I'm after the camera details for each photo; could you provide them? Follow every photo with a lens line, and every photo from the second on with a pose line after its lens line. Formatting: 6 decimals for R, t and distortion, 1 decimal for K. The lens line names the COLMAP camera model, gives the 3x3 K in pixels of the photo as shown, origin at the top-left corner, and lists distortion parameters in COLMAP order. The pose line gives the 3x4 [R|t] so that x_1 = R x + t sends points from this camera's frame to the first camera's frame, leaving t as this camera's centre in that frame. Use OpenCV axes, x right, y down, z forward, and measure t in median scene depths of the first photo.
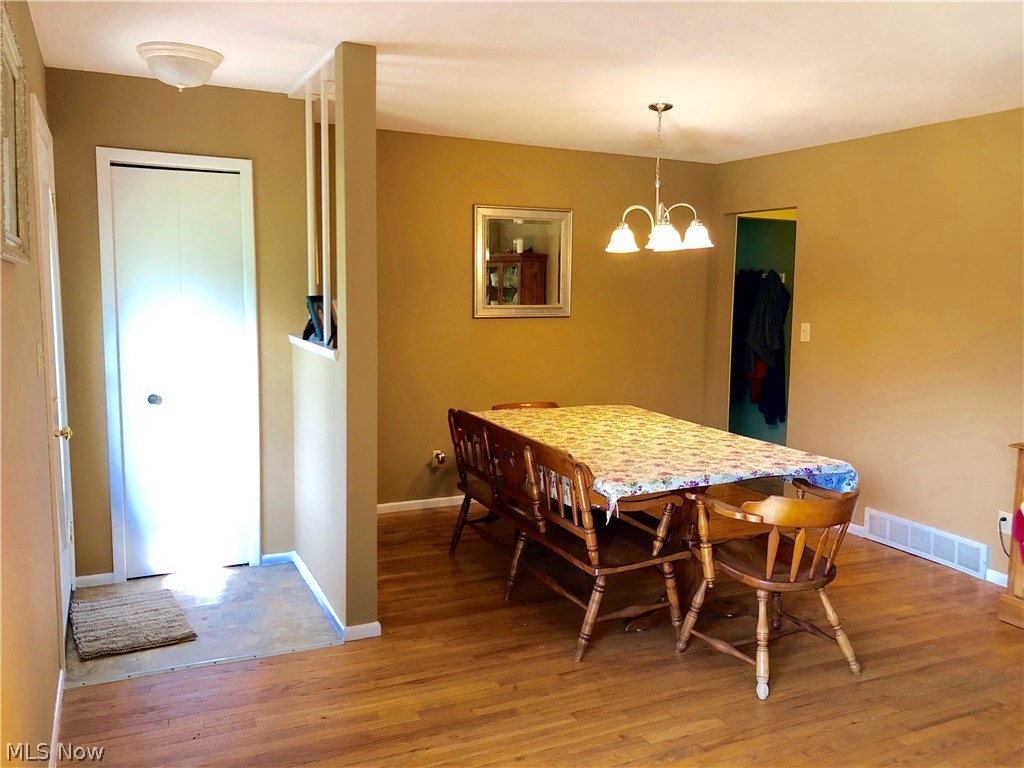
lens RADIAL K [[827.8, 0, 512.0], [0, 827.8, 384.0], [0, 0, 1]] dist [0.007742, -0.005263]
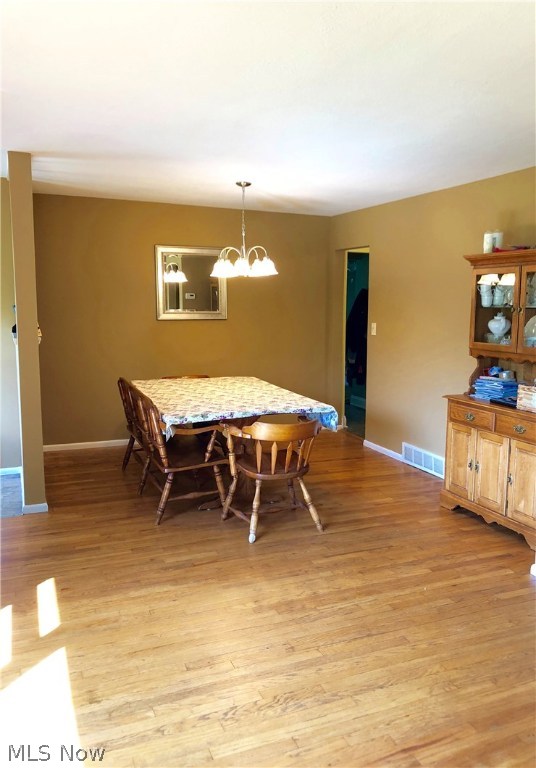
lens RADIAL K [[598.6, 0, 268.0], [0, 598.6, 384.0], [0, 0, 1]] dist [0.041091, -0.133726]
pose [[0.999920, -0.000545, -0.012632, 0.315684], [0.000826, 0.999751, 0.022278, 0.026072], [0.012617, -0.022287, 0.999672, -0.193604]]
